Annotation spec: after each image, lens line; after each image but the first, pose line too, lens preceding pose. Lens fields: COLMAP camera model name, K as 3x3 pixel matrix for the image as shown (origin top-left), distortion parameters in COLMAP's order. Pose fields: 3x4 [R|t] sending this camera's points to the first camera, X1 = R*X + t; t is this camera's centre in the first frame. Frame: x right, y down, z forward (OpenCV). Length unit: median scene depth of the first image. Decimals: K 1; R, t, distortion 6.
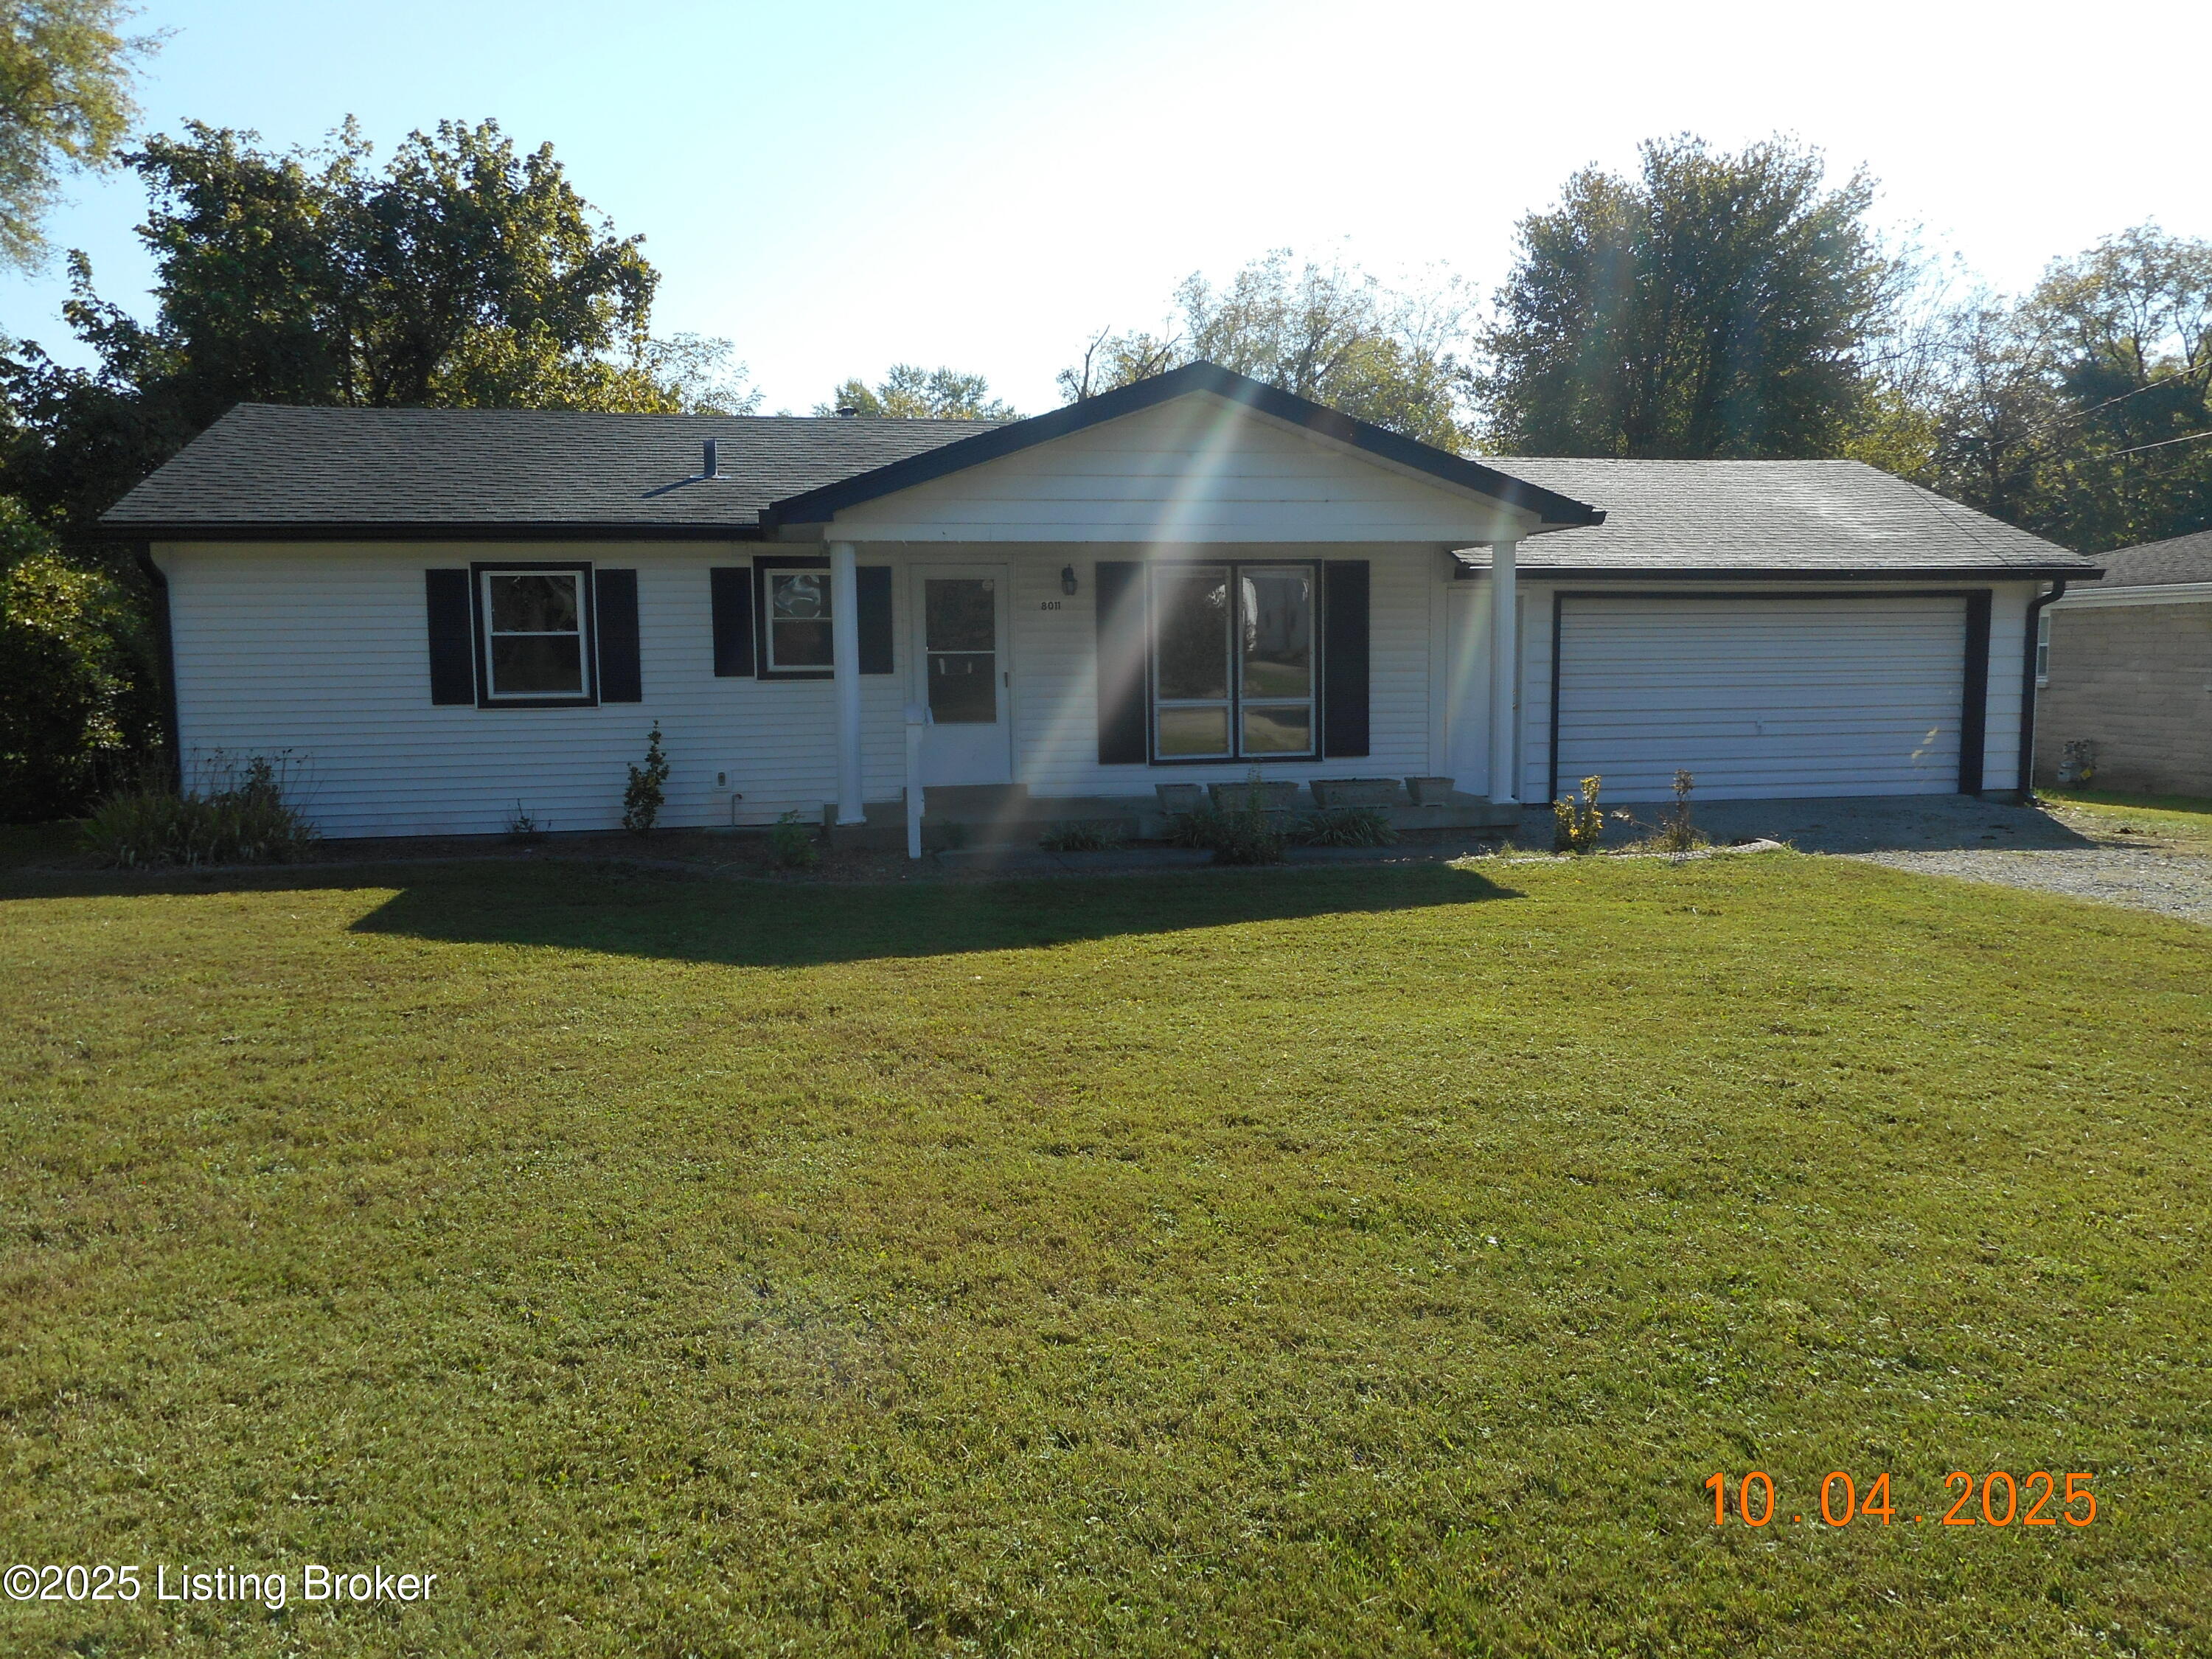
lens RADIAL K [[1673.5, 0, 1110.9], [0, 1673.5, 845.5], [0, 0, 1]] dist [-0.014733, 0.007027]
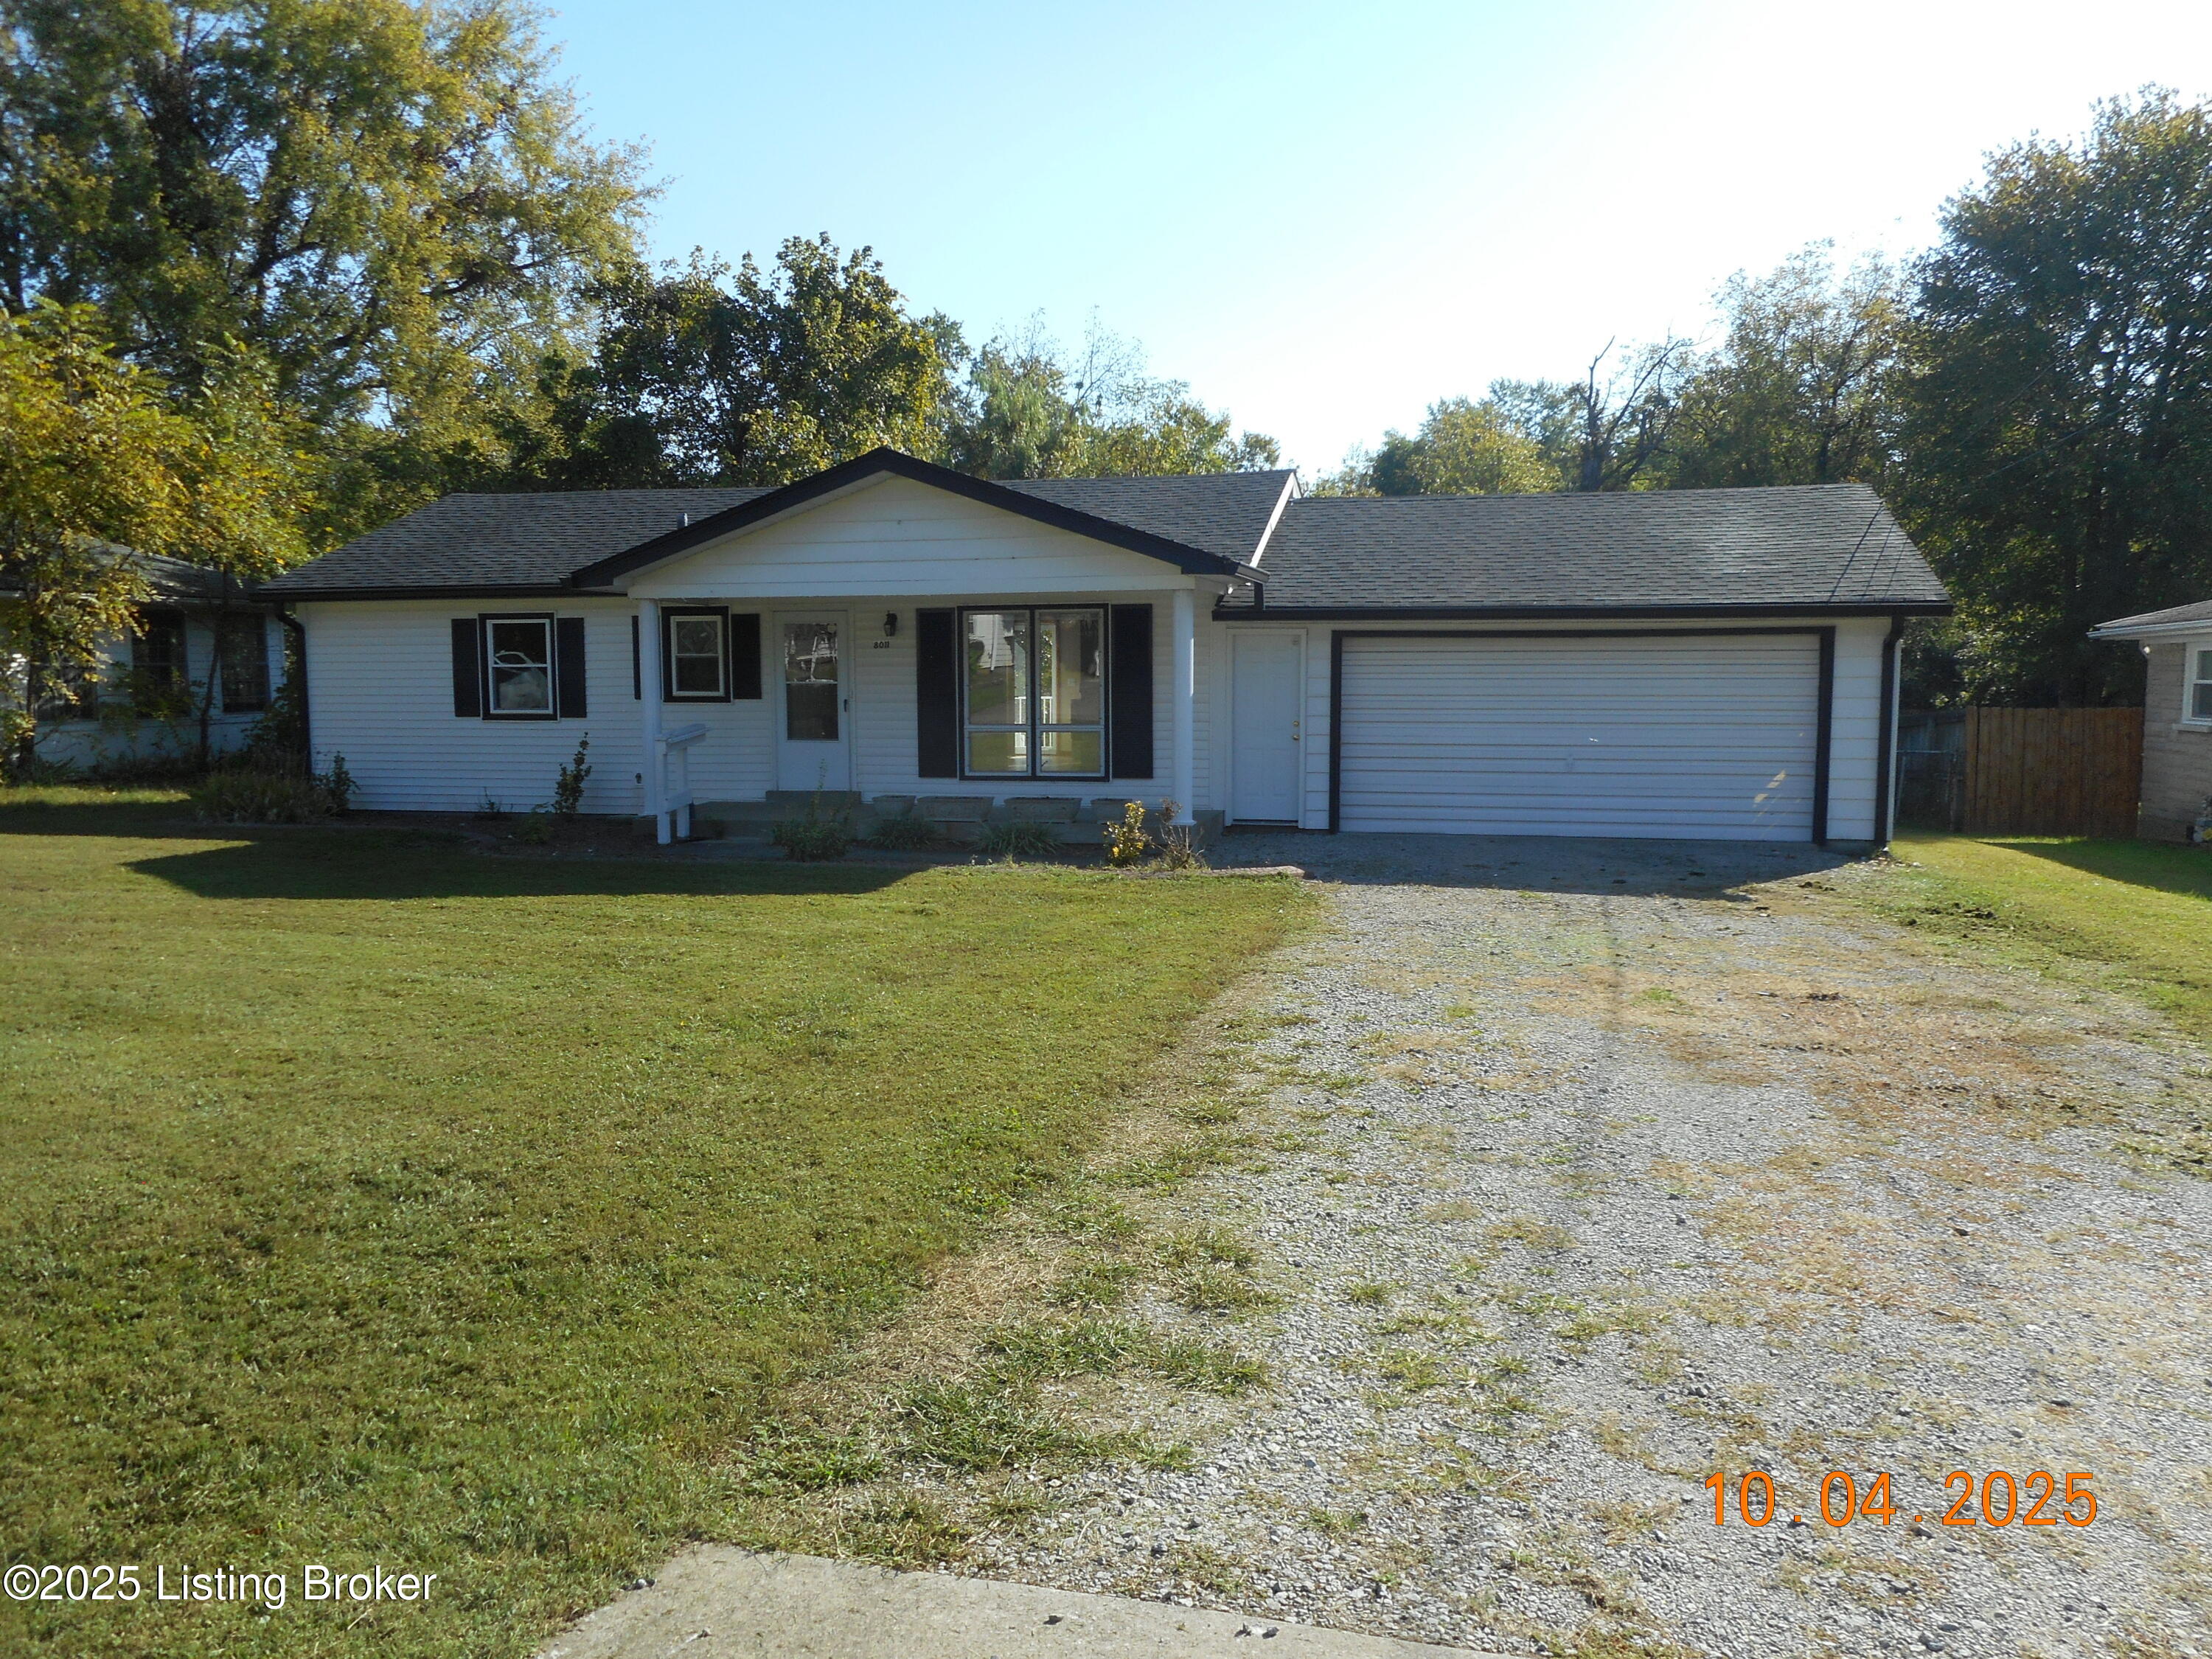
lens RADIAL K [[1673.5, 0, 1110.9], [0, 1673.5, 845.5], [0, 0, 1]] dist [-0.014733, 0.007027]
pose [[0.909539, 0.052194, -0.412329, 0.620008], [-0.054320, 0.998502, 0.006571, -0.015604], [0.412054, 0.016421, 0.911011, -0.029516]]
